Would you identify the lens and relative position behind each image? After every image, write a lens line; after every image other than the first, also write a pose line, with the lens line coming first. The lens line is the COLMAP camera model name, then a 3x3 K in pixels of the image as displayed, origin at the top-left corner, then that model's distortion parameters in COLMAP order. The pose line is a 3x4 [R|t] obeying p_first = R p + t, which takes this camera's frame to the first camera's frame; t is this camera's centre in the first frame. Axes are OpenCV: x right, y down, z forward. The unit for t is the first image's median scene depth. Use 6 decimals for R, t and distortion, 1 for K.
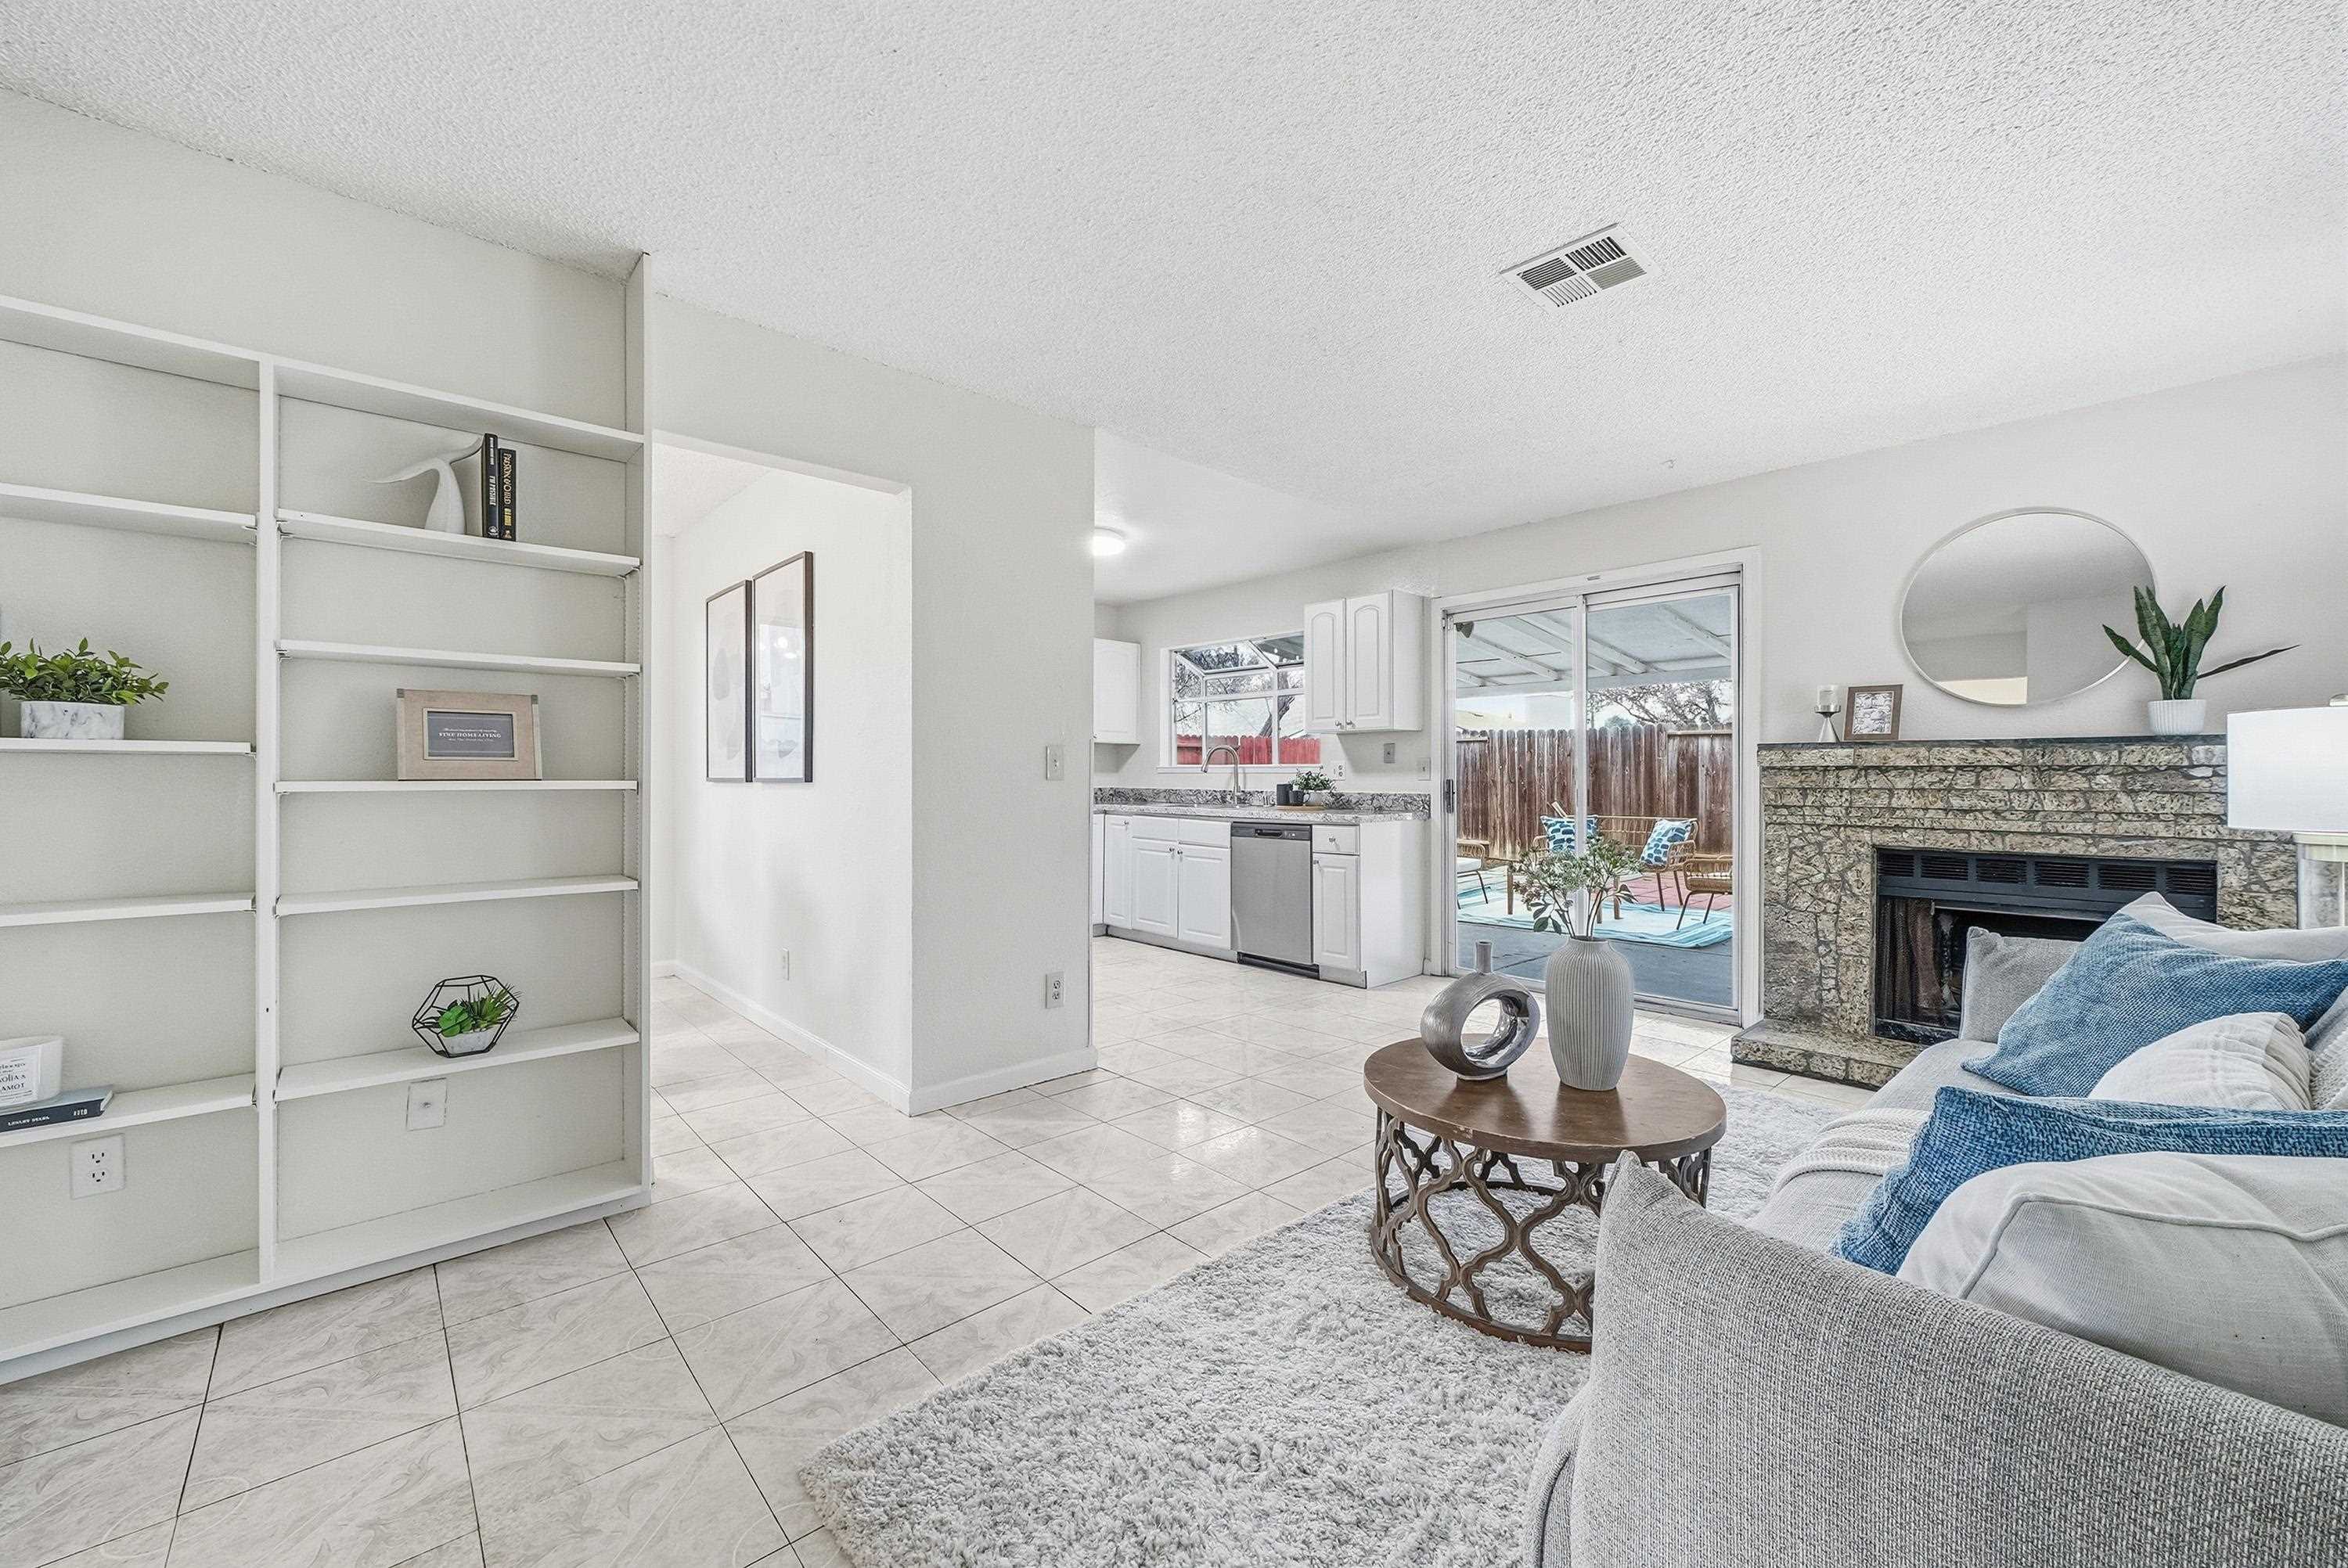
lens RADIAL K [[926.6, 0, 1172.3], [0, 926.6, 781.3], [0, 0, 1]] dist [-0.012237, 0.002932]
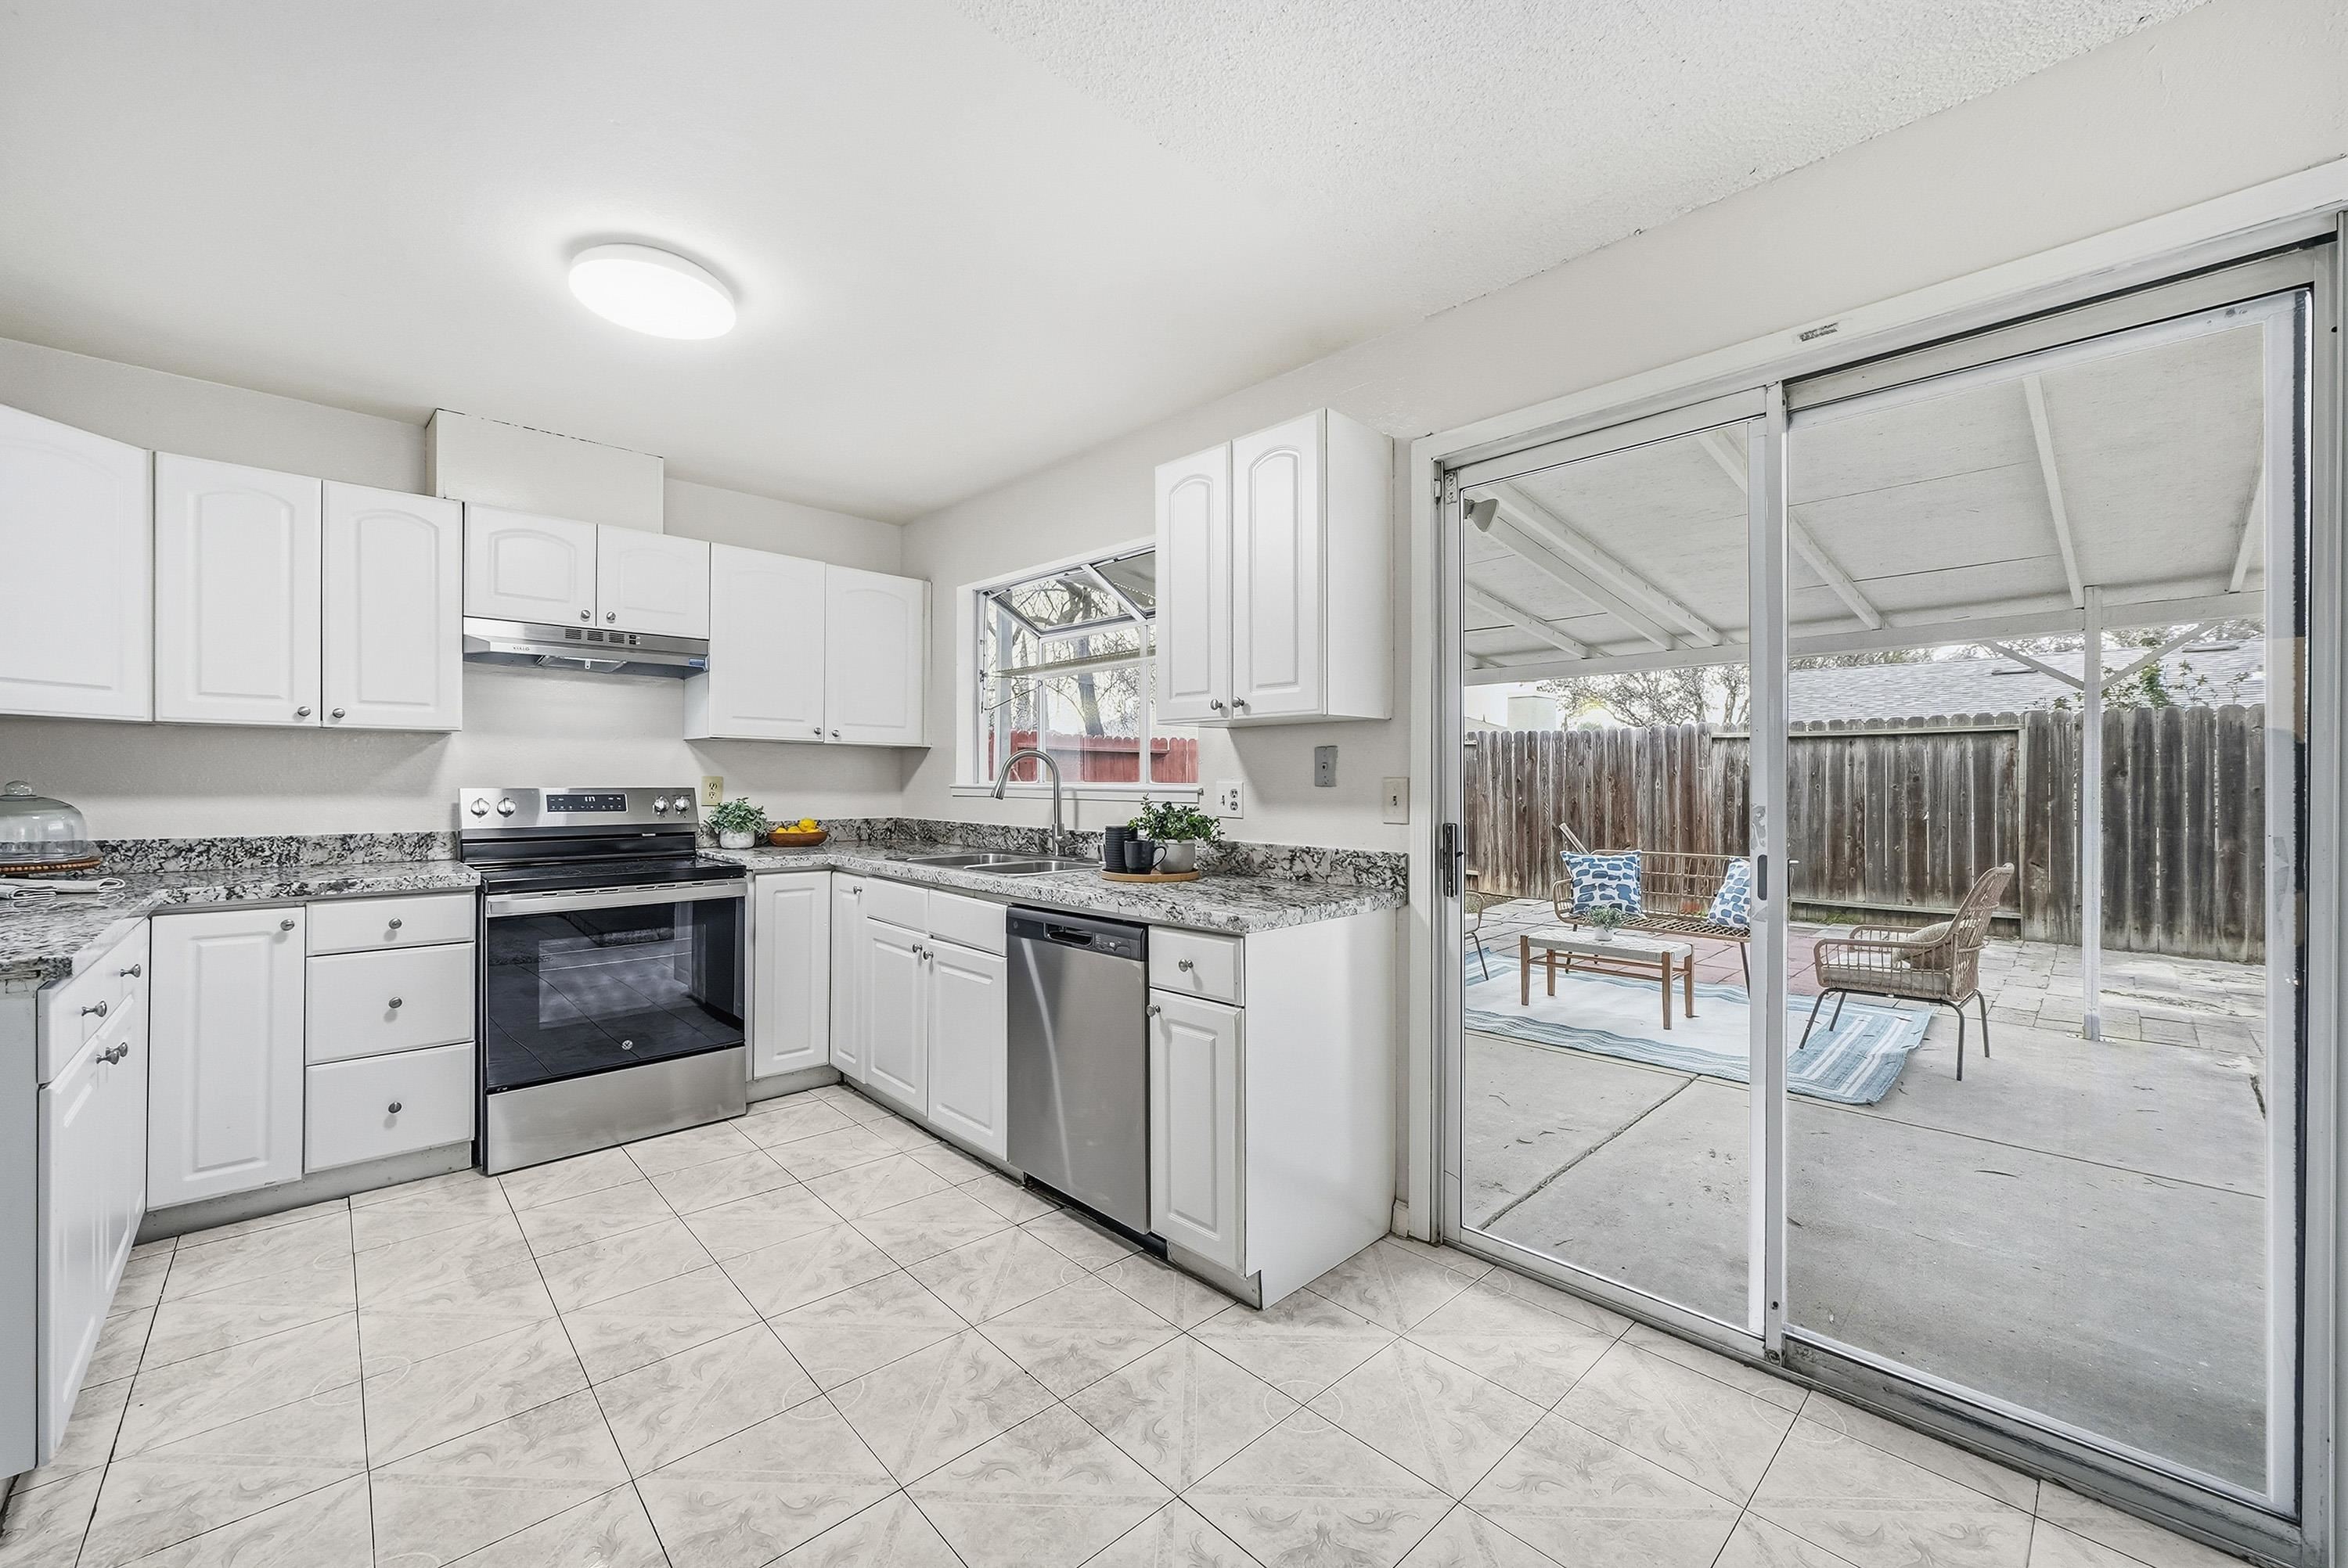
lens RADIAL K [[926.6, 0, 1177.9], [0, 926.6, 780.8], [0, 0, 1]] dist [-0.012237, 0.002932]
pose [[0.999477, 0.003155, 0.032191, 0.149605], [-0.003001, 0.999984, -0.004821, -0.021371], [-0.032206, 0.004722, 0.999470, 0.545380]]
